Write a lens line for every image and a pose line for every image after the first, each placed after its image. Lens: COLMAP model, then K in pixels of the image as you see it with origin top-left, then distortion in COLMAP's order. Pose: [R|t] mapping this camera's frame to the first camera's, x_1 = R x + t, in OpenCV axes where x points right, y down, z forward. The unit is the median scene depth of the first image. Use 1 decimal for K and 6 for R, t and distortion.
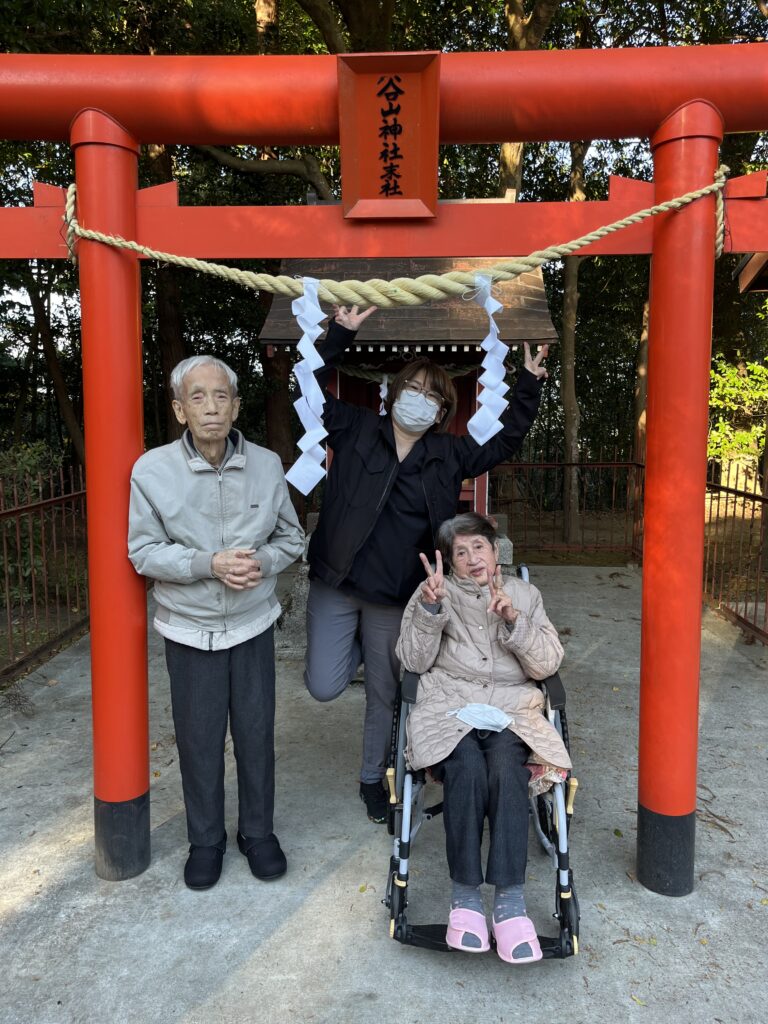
lens RADIAL K [[855.9, 0, 368.5], [0, 855.9, 517.7], [0, 0, 1]] dist [0.057934, -0.093554]
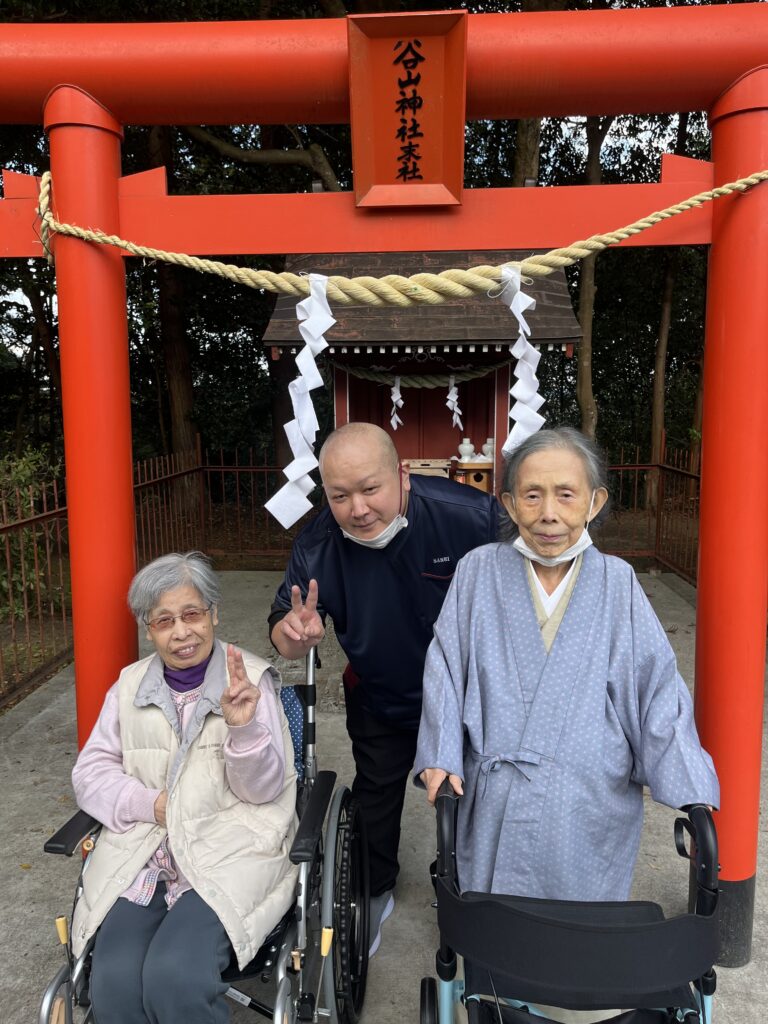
lens RADIAL K [[856.7, 0, 366.4], [0, 856.7, 530.6], [0, 0, 1]] dist [0.051839, -0.082057]
pose [[0.999902, -0.007163, -0.012065, -0.009048], [0.007396, 0.999784, 0.019429, -0.034817], [0.011923, -0.019517, 0.999738, 0.114288]]
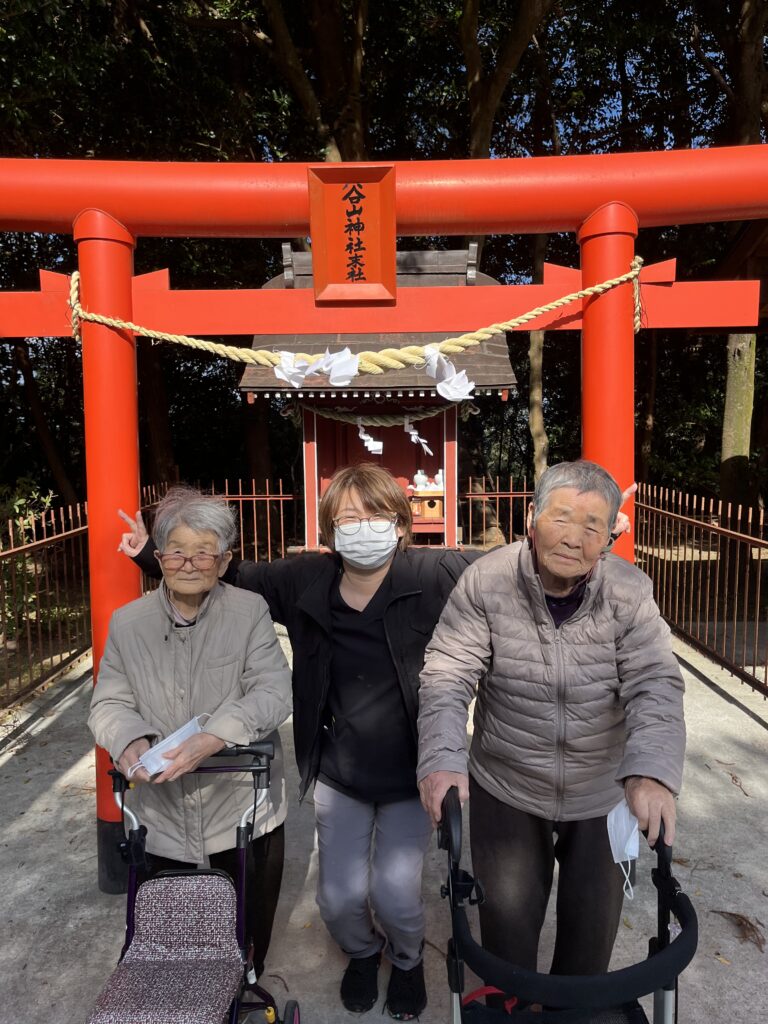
lens RADIAL K [[861.2, 0, 384.0], [0, 861.2, 512.0], [0, 0, 1]] dist [0.032000, -0.061182]
pose [[0.999048, -0.017086, 0.040141, 0.011118], [0.018421, 0.999281, -0.033135, -0.024848], [-0.039546, 0.033843, 0.998644, -0.137983]]
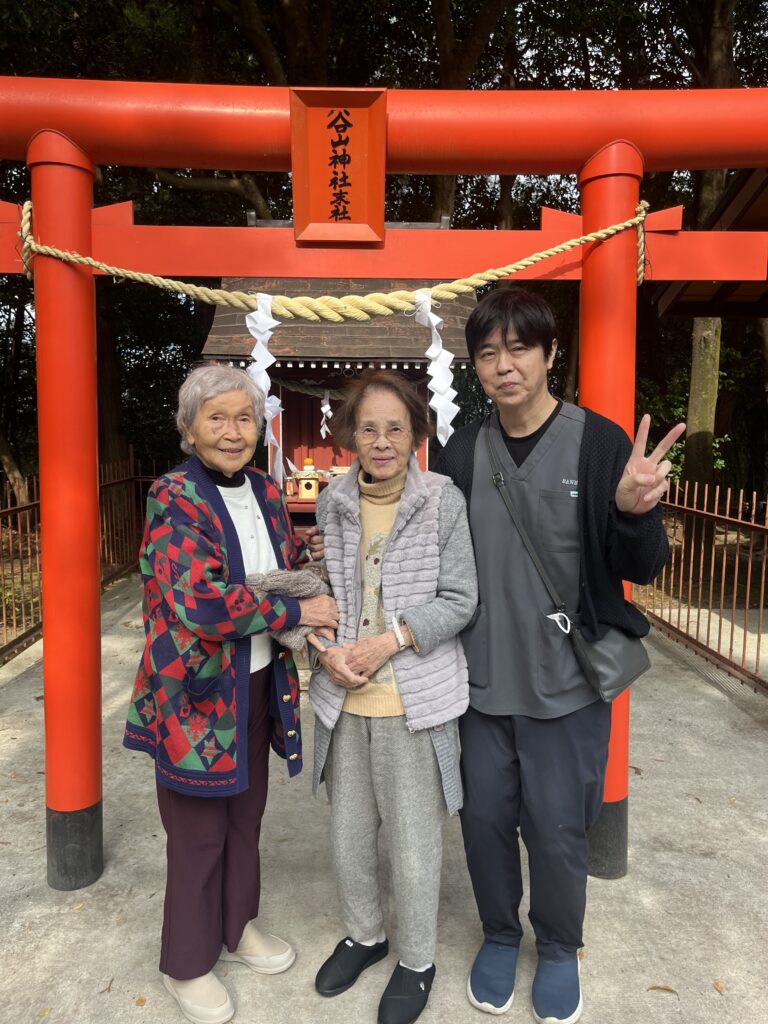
lens RADIAL K [[861.2, 0, 384.0], [0, 861.2, 512.0], [0, 0, 1]] dist [0.032000, -0.061182]
pose [[0.995473, -0.006444, 0.094830, -0.022030], [0.009057, 0.999590, -0.027149, 0.012748], [-0.094616, 0.027885, 0.995123, -0.047830]]
